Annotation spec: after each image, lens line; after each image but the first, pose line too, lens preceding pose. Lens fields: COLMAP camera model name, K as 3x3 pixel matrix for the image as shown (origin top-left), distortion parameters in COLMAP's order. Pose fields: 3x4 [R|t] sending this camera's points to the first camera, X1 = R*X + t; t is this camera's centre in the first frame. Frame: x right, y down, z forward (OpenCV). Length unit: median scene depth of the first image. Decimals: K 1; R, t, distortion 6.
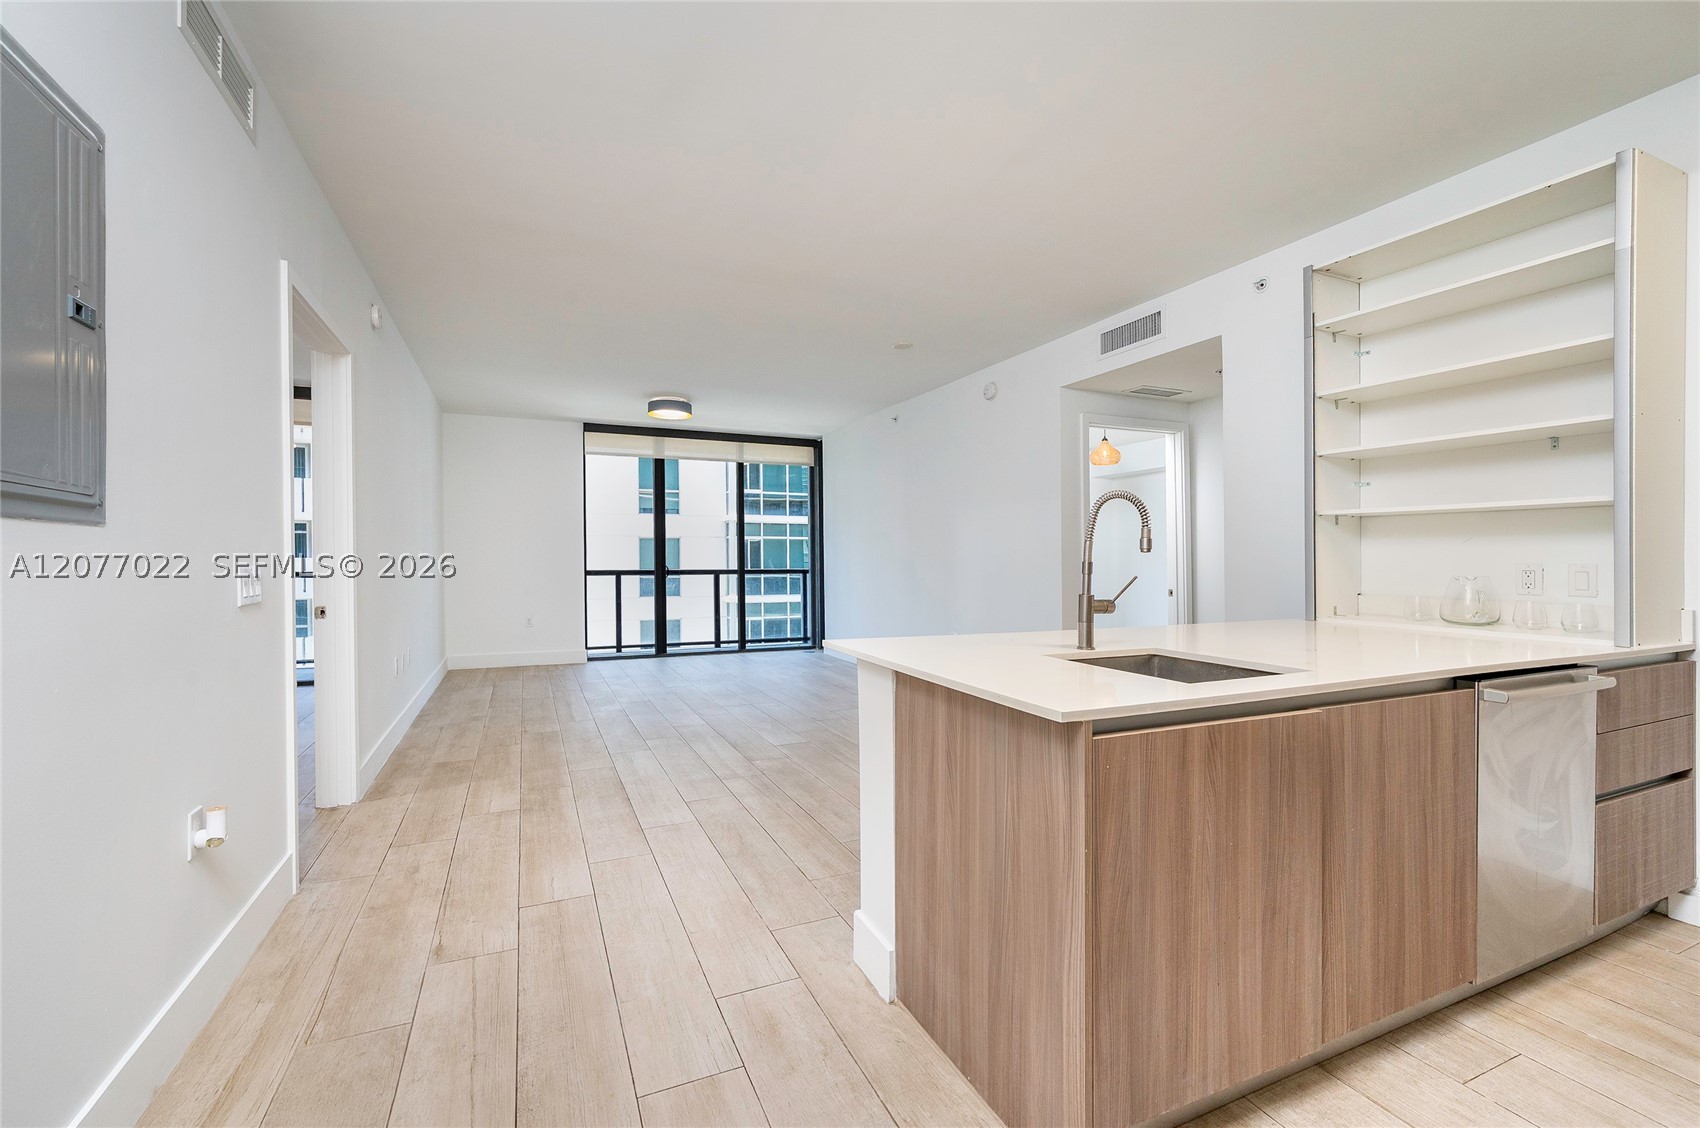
lens RADIAL K [[754.2, 0, 875.9], [0, 754.2, 563.1], [0, 0, 1]] dist [-0.000547, -0.000217]
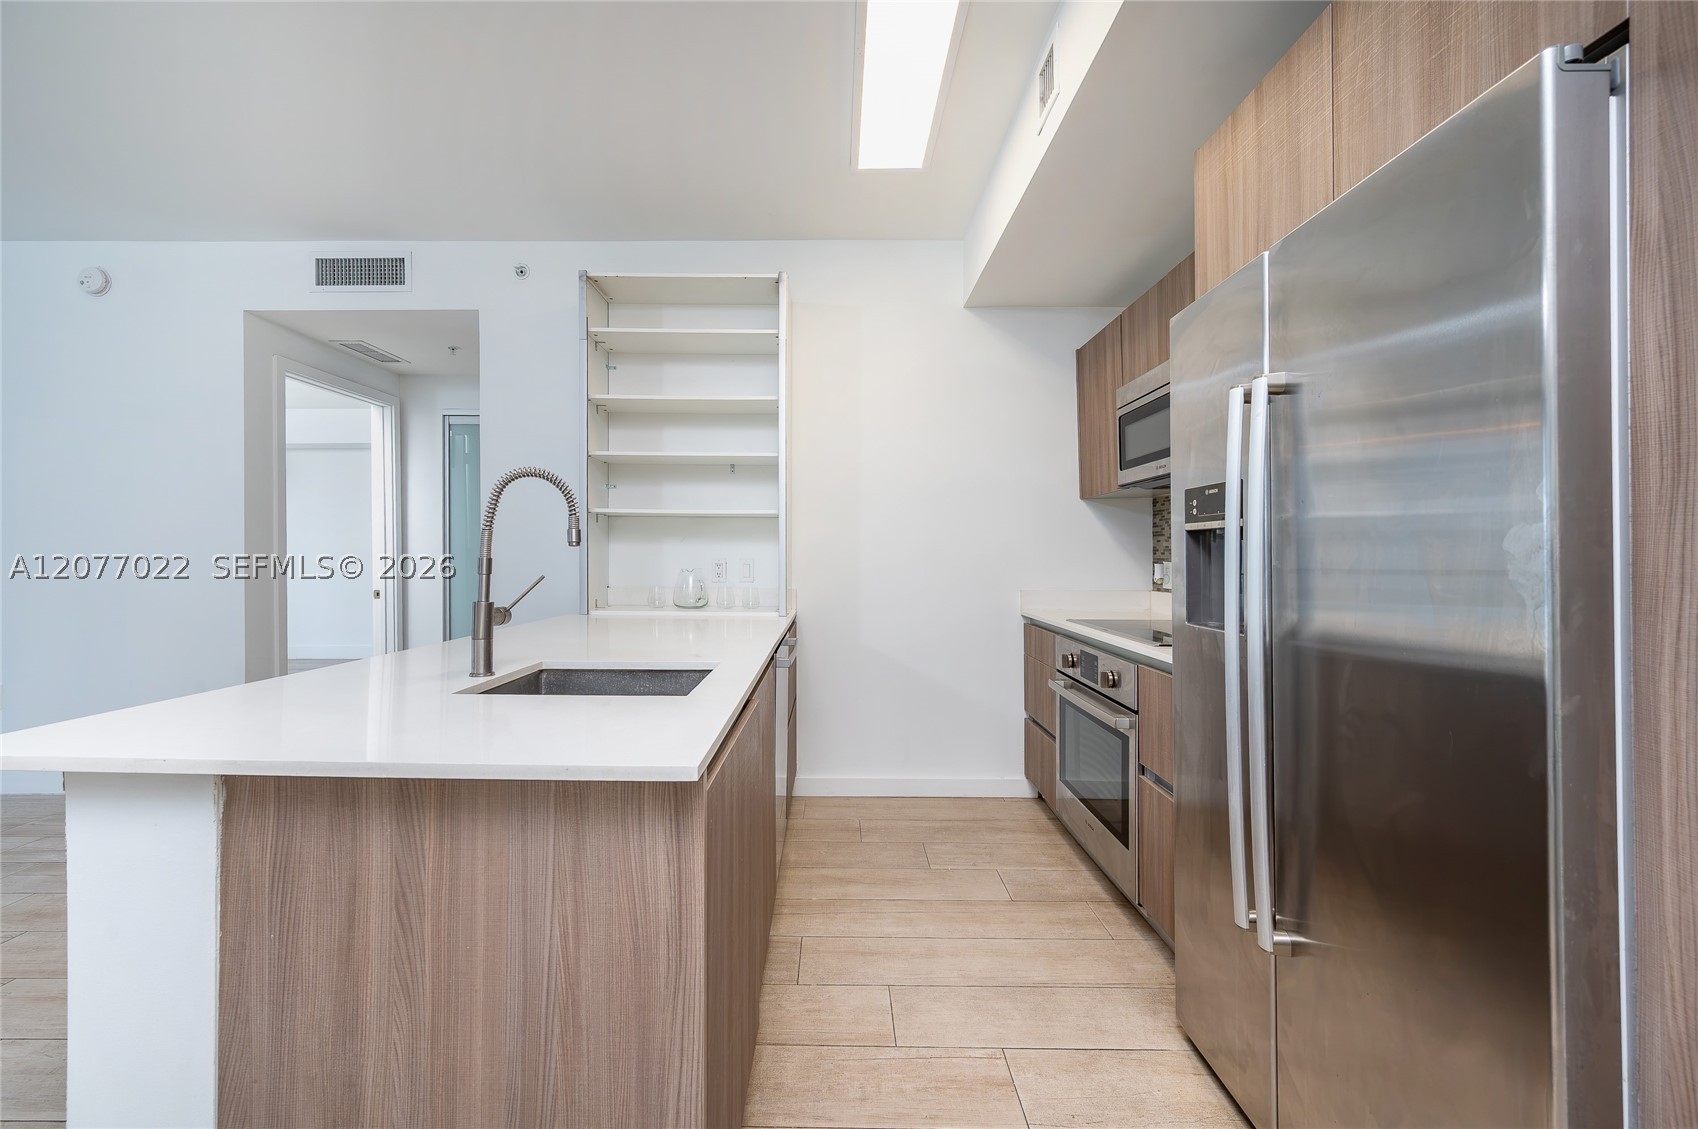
lens RADIAL K [[707.0, 0, 845.4], [0, 707.0, 540.8], [0, 0, 1]] dist [0.000632, 0.000058]
pose [[0.422757, 0.020073, 0.906021, -0.205356], [0.001696, 0.999735, -0.022941, -0.002055], [-0.906241, 0.011235, 0.422611, 0.379994]]
